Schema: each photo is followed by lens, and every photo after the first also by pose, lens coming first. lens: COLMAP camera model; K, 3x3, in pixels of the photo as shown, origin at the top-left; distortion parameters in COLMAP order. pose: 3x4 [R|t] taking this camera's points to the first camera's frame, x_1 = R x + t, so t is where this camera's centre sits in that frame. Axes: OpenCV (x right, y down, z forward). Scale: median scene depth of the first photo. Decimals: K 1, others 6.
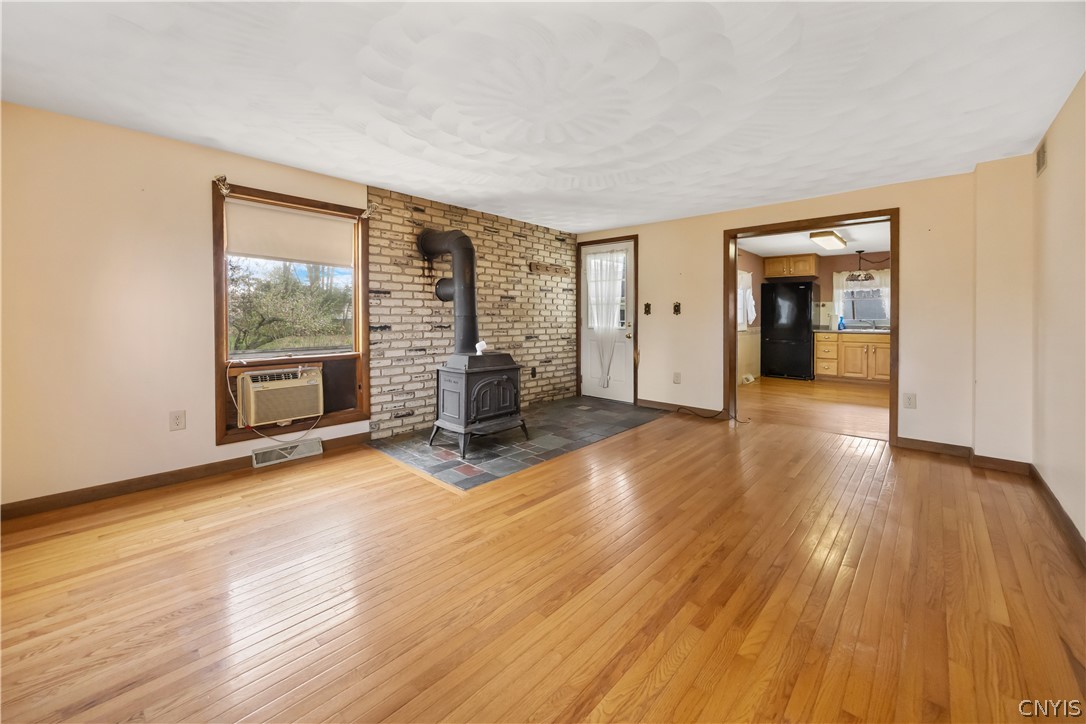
lens RADIAL K [[421.9, 0, 554.9], [0, 421.9, 319.6], [0, 0, 1]] dist [-0.002426, 0.001163]
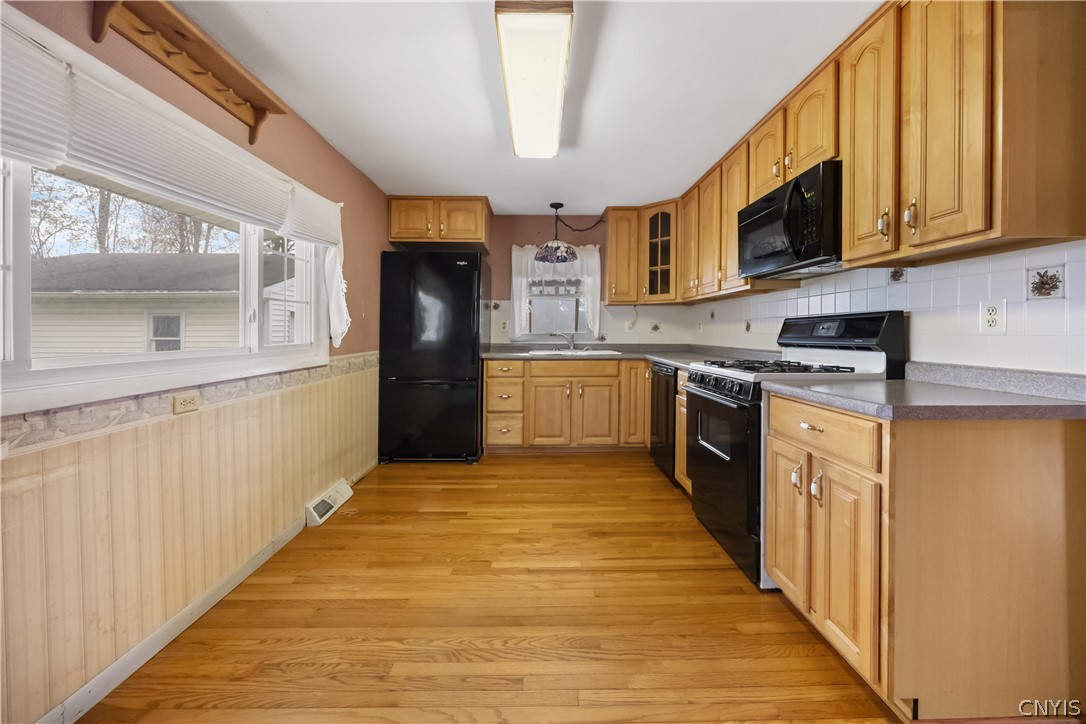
lens RADIAL K [[421.9, 0, 542.2], [0, 421.9, 334.4], [0, 0, 1]] dist [-0.002426, 0.001163]
pose [[0.747454, -0.002854, 0.664308, 0.508544], [0.001621, 0.999996, 0.002472, 0.000048], [-0.664312, -0.000771, 0.747455, 0.877480]]
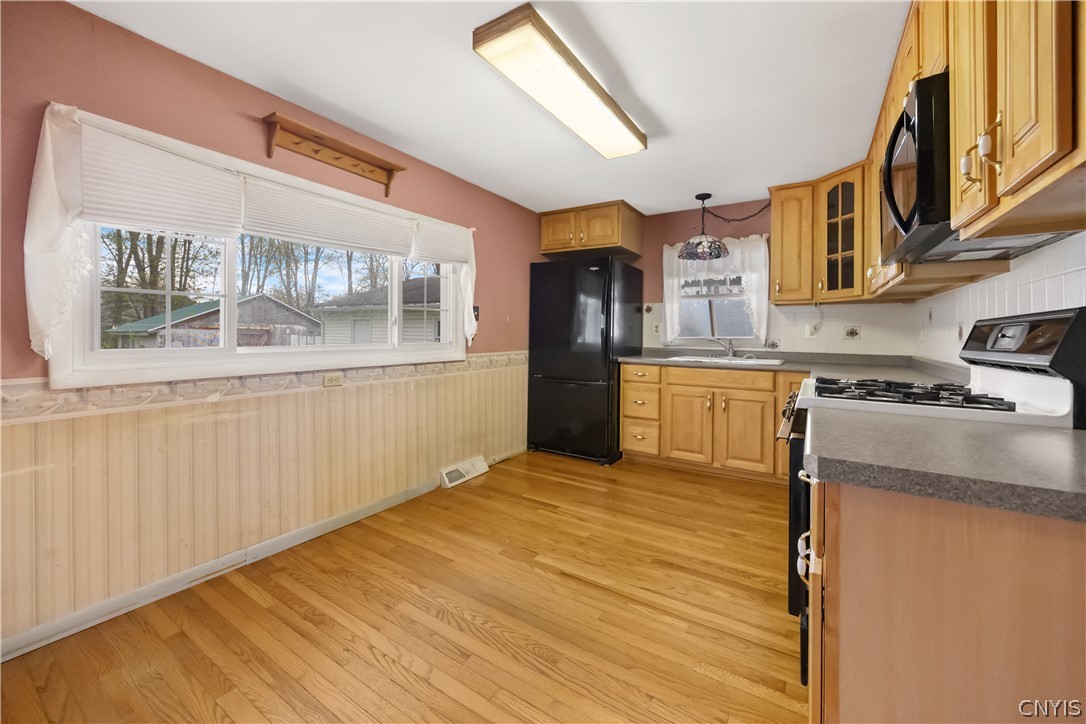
lens RADIAL K [[421.9, 0, 546.2], [0, 421.9, 331.6], [0, 0, 1]] dist [-0.002426, 0.001163]
pose [[0.988519, 0.014122, 0.150434, 0.680475], [-0.013168, 0.999886, -0.007336, -0.001938], [-0.150521, 0.005271, 0.988593, 0.790394]]
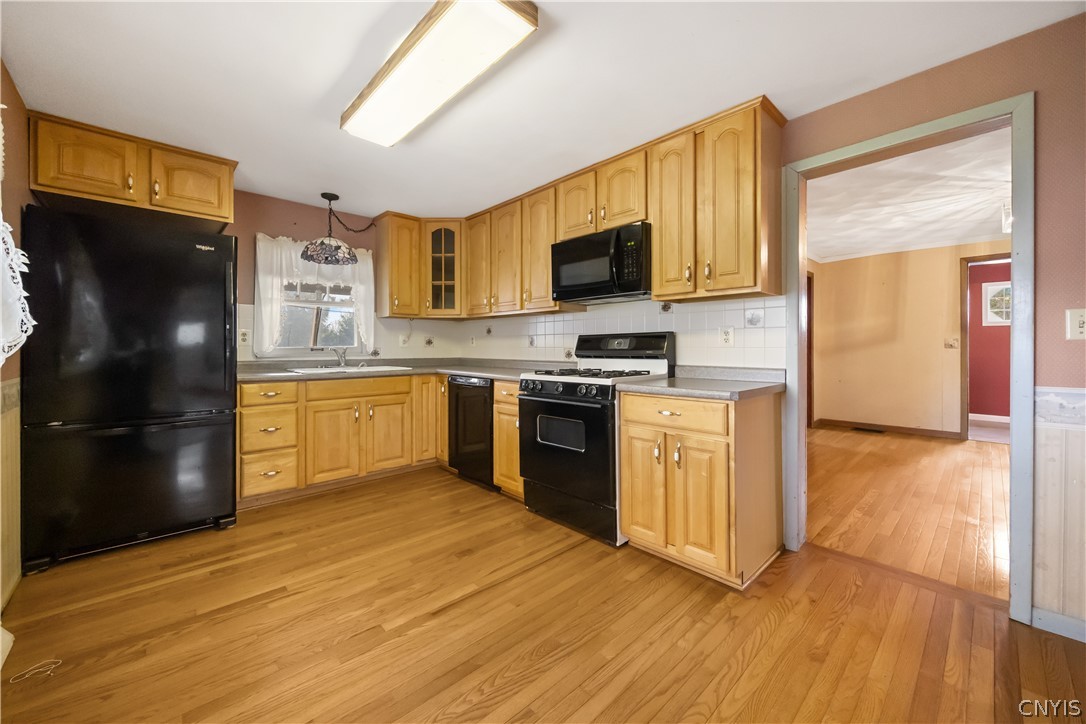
lens RADIAL K [[421.9, 0, 539.6], [0, 421.9, 347.8], [0, 0, 1]] dist [-0.002426, 0.001163]
pose [[0.103271, -0.000586, 0.994653, 0.424730], [0.003052, 0.999995, 0.000272, 0.001433], [-0.994649, 0.003007, 0.103273, 1.051726]]
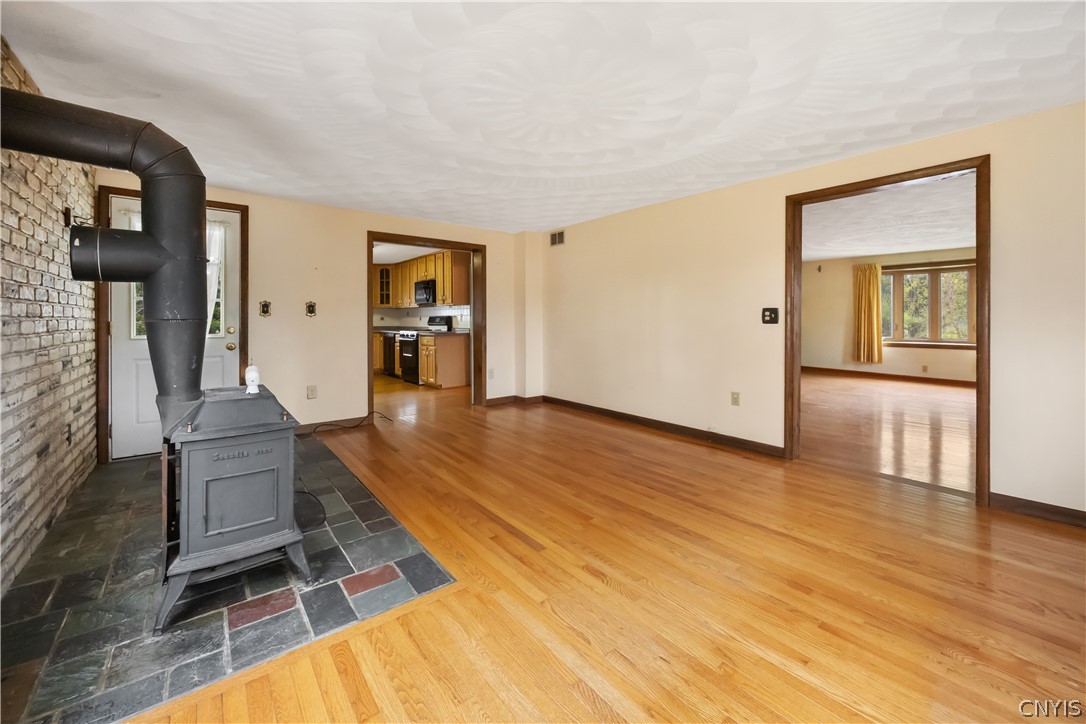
lens RADIAL K [[421.9, 0, 537.5], [0, 421.9, 324.7], [0, 0, 1]] dist [-0.002426, 0.001163]
pose [[0.169723, -0.013312, 0.985402, -0.435301], [0.005765, 0.999905, 0.012515, -0.003642], [-0.985475, 0.003557, 0.169783, 0.391570]]
